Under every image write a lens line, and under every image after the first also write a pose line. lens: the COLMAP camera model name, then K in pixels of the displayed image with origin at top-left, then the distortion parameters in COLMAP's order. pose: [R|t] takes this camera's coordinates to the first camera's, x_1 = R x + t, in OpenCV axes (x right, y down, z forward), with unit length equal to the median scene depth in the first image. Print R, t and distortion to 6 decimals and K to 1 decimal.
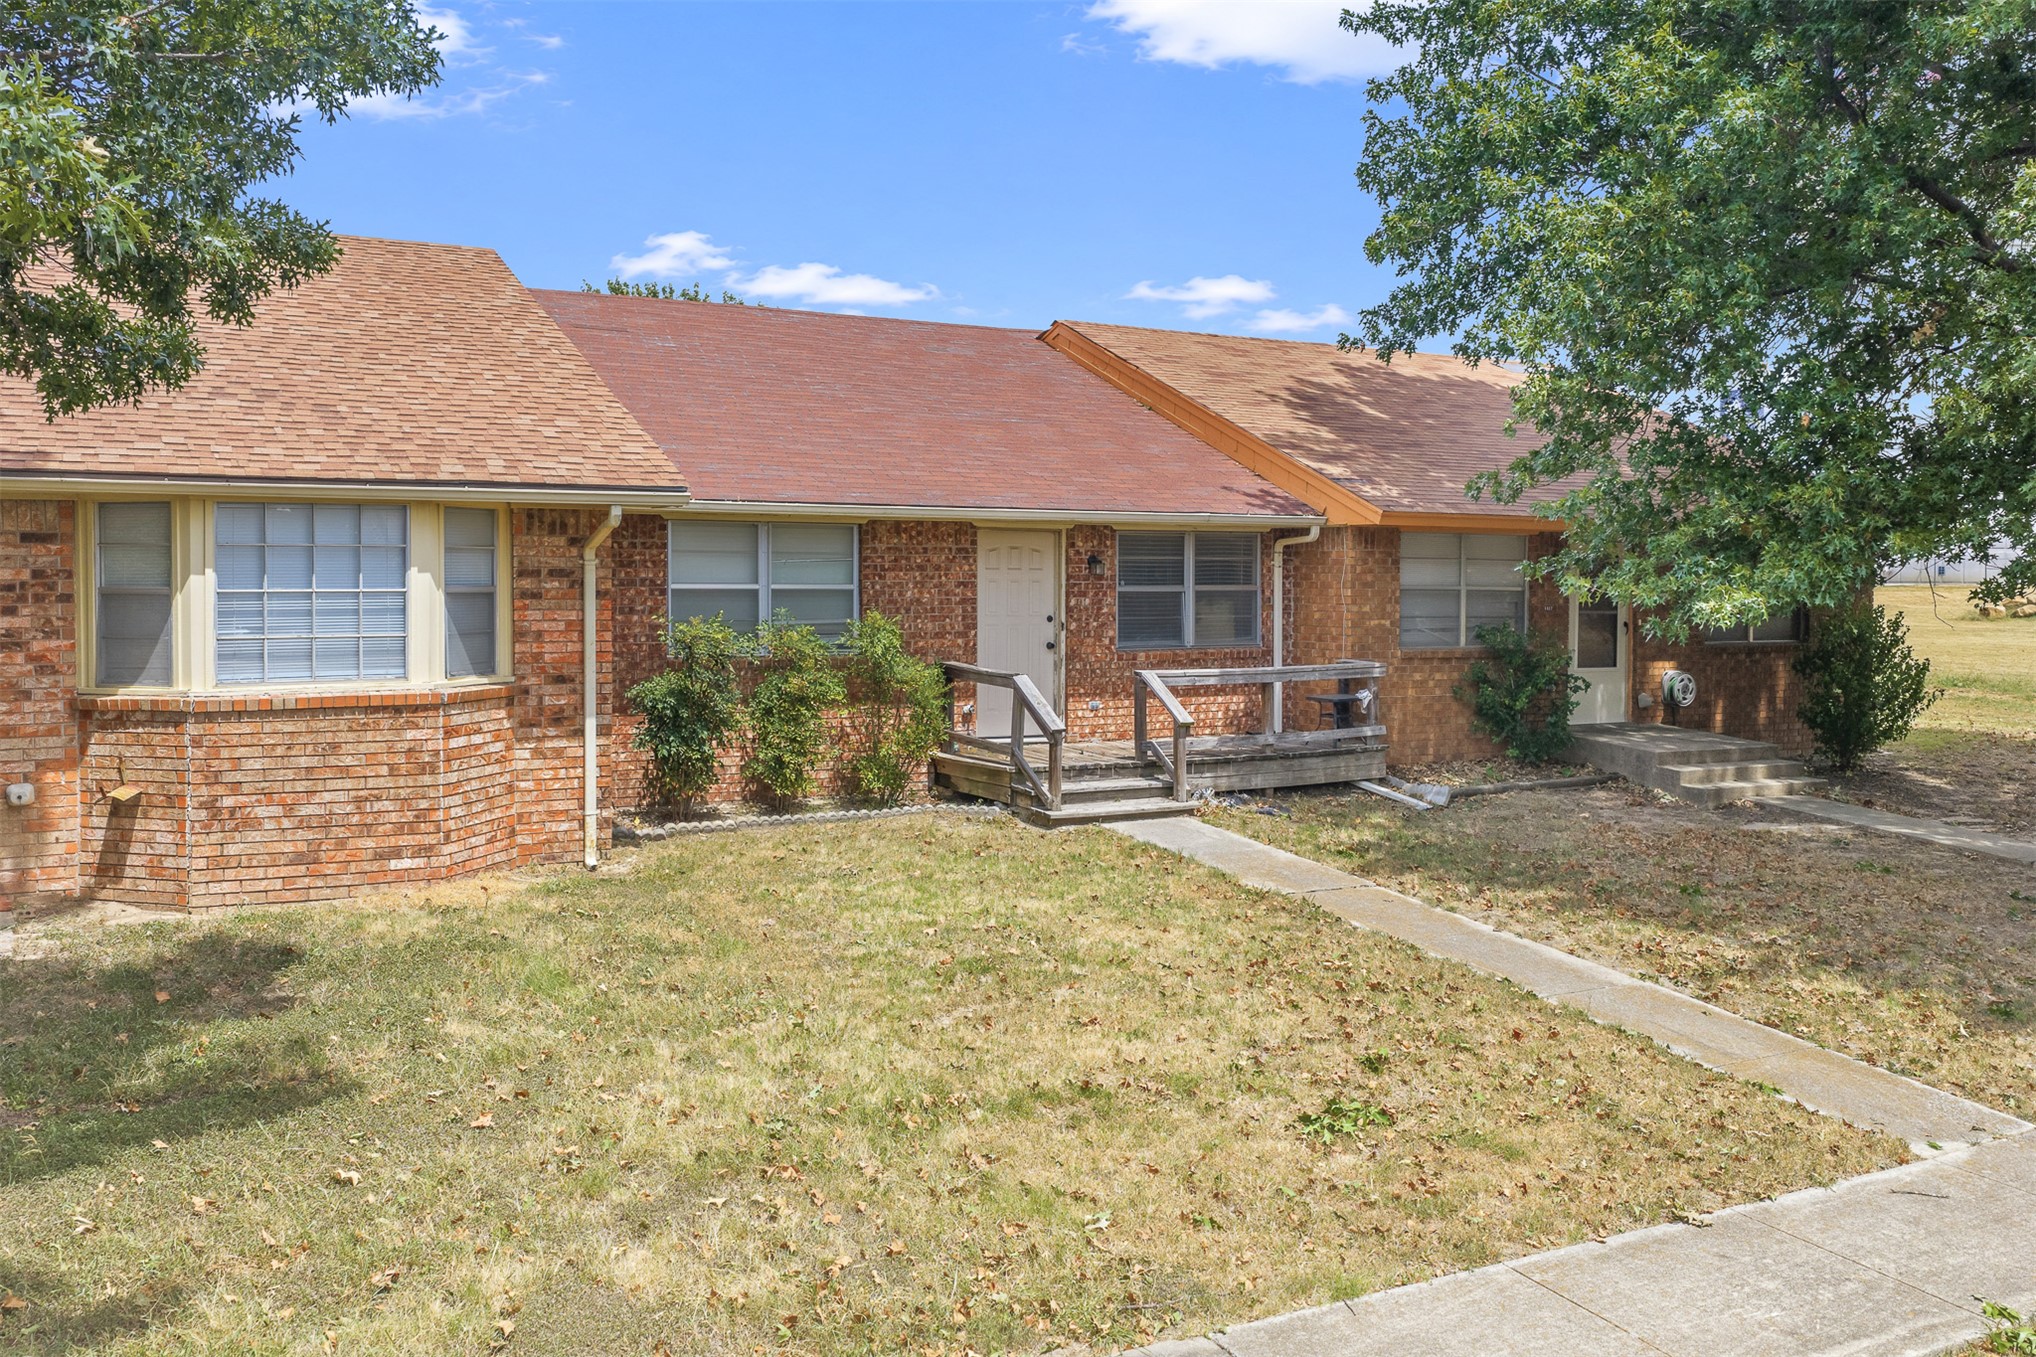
lens RADIAL K [[1672.3, 0, 1017.7], [0, 1672.3, 582.8], [0, 0, 1]] dist [0.004514, -0.005823]
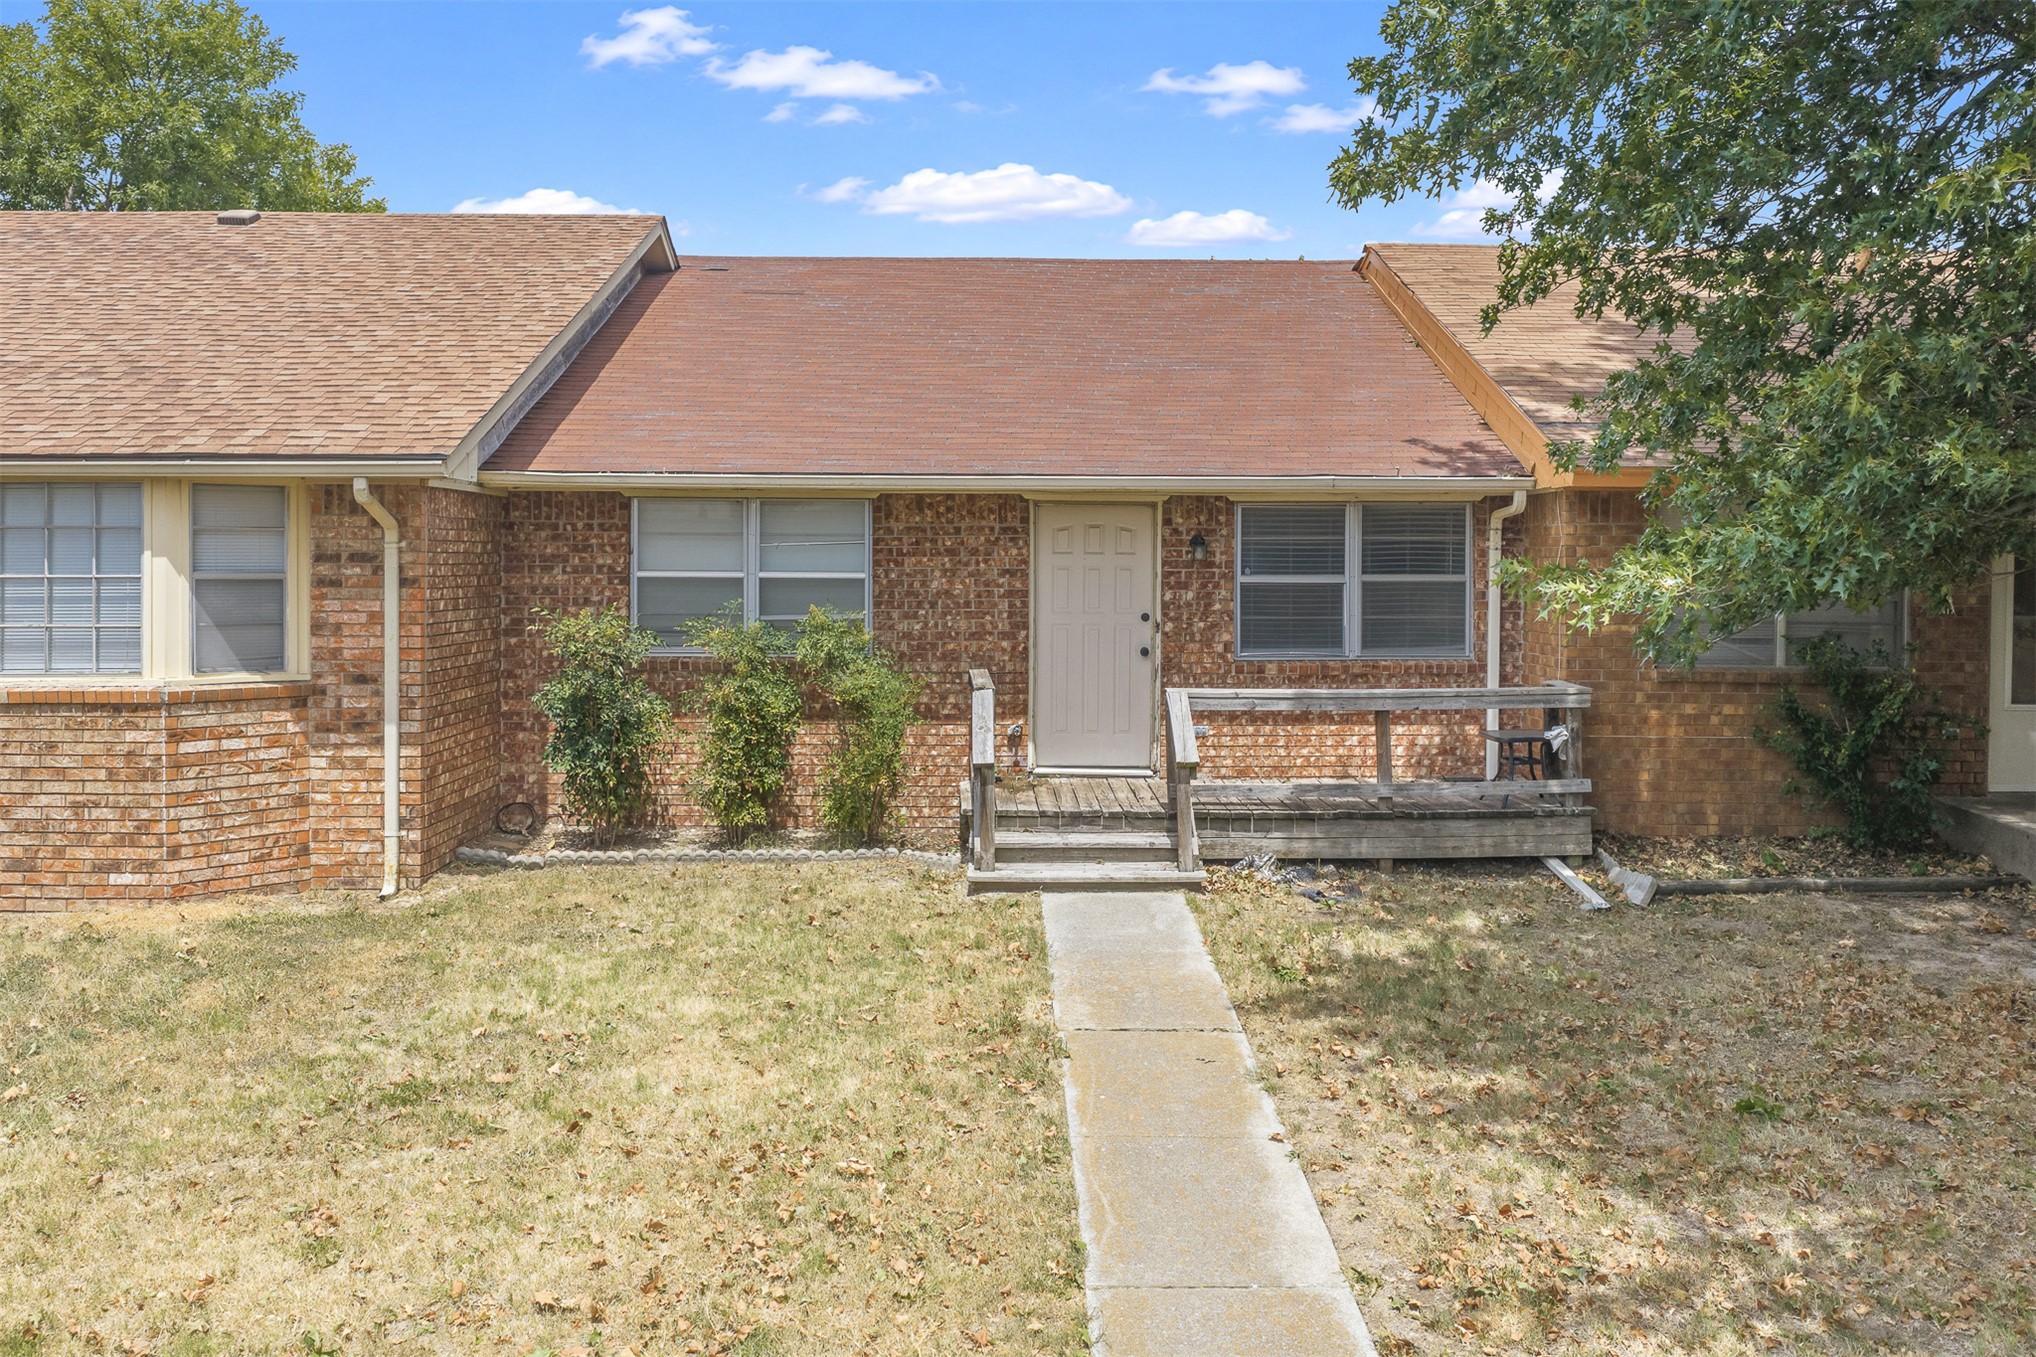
lens RADIAL K [[1672.3, 0, 1017.7], [0, 1672.3, 582.8], [0, 0, 1]] dist [0.004514, -0.005823]
pose [[0.890639, 0.003079, -0.454700, 0.367212], [-0.001570, 0.999992, 0.003696, 0.003133], [0.454708, -0.002578, 0.890637, 0.322797]]
